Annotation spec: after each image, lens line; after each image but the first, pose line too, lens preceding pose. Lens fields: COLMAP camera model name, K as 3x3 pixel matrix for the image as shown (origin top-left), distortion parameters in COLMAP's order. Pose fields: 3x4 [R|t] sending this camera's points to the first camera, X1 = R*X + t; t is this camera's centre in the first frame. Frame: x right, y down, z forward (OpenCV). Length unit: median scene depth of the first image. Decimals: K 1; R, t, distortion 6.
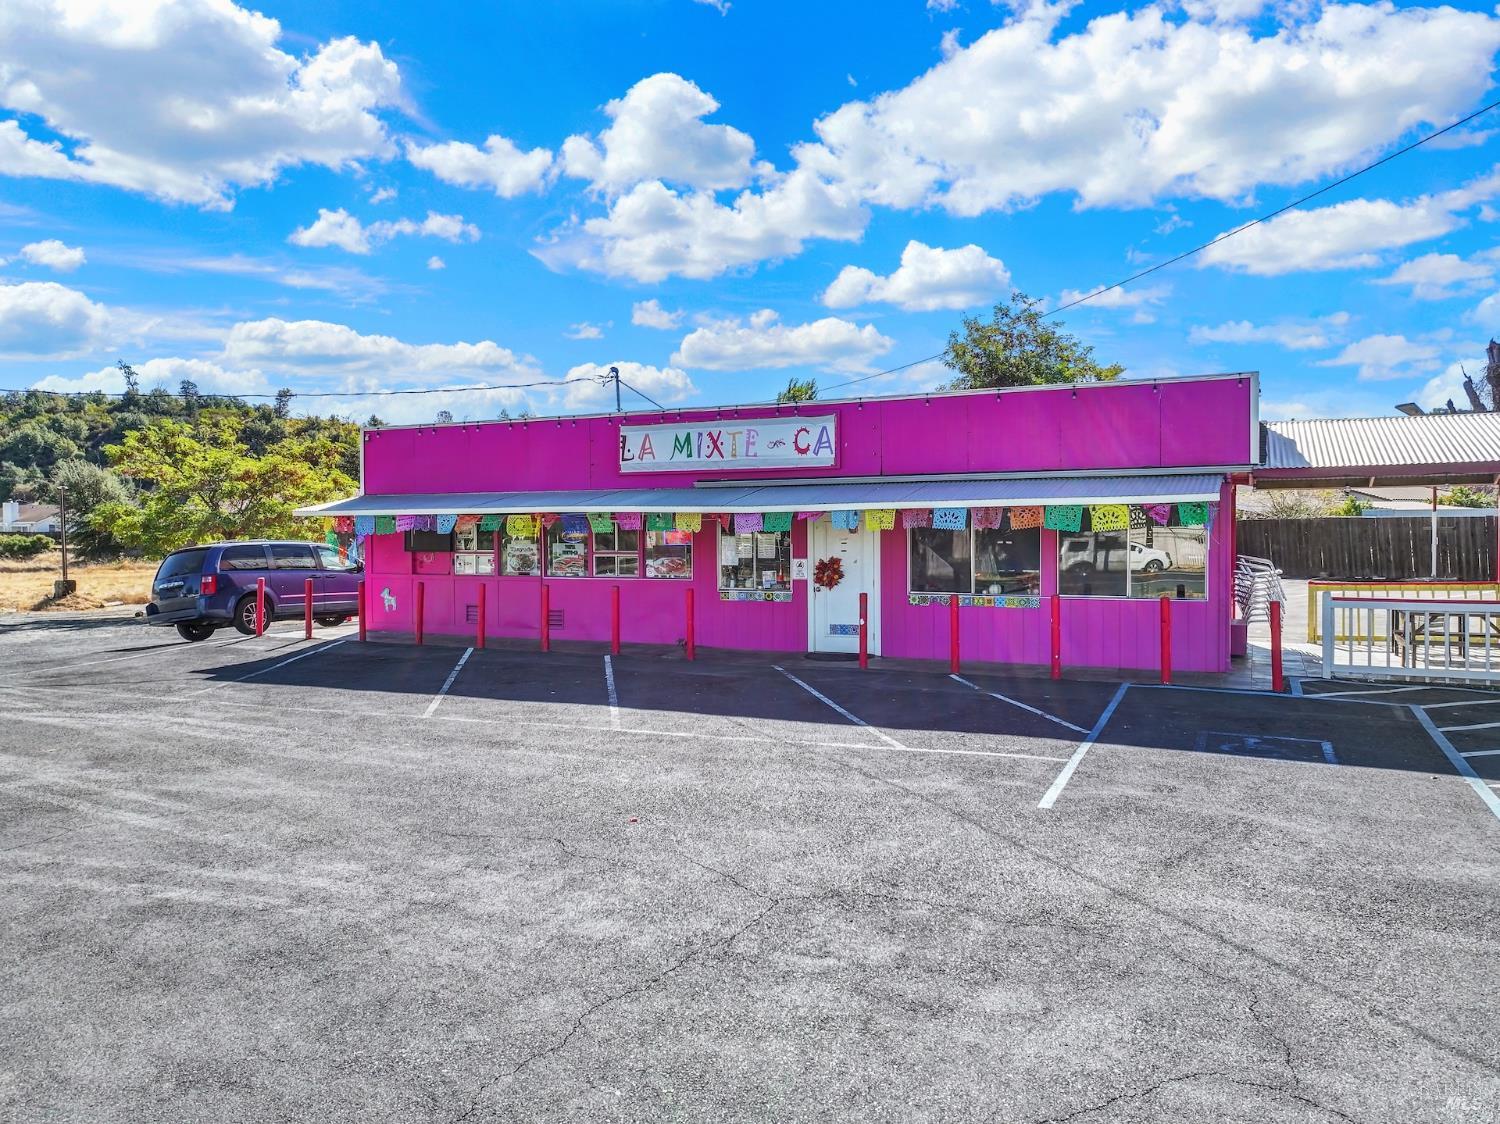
lens RADIAL K [[1040.6, 0, 757.2], [0, 1040.6, 558.9], [0, 0, 1]] dist [-0.004704, 0.009730]
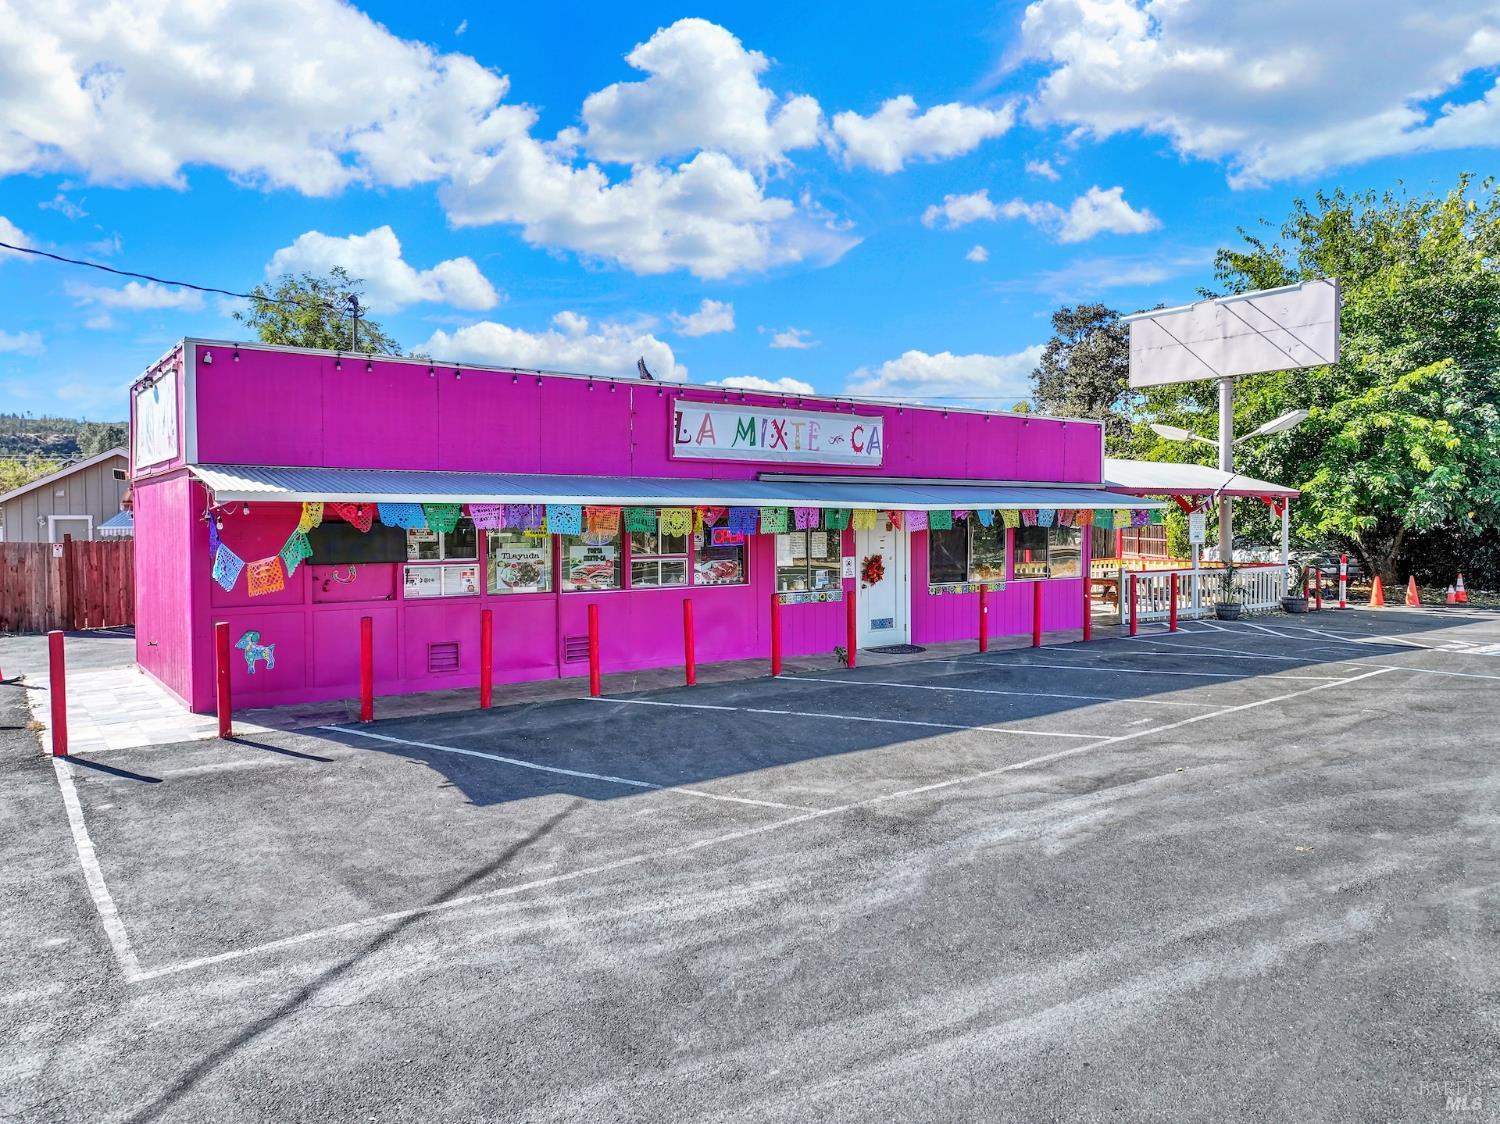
lens RADIAL K [[1040.6, 0, 757.2], [0, 1040.6, 558.9], [0, 0, 1]] dist [-0.004704, 0.009730]
pose [[0.477205, -0.036236, 0.878044, -0.842784], [0.011299, 0.999320, 0.035101, -0.032884], [-0.878719, -0.006829, 0.477290, 0.578139]]
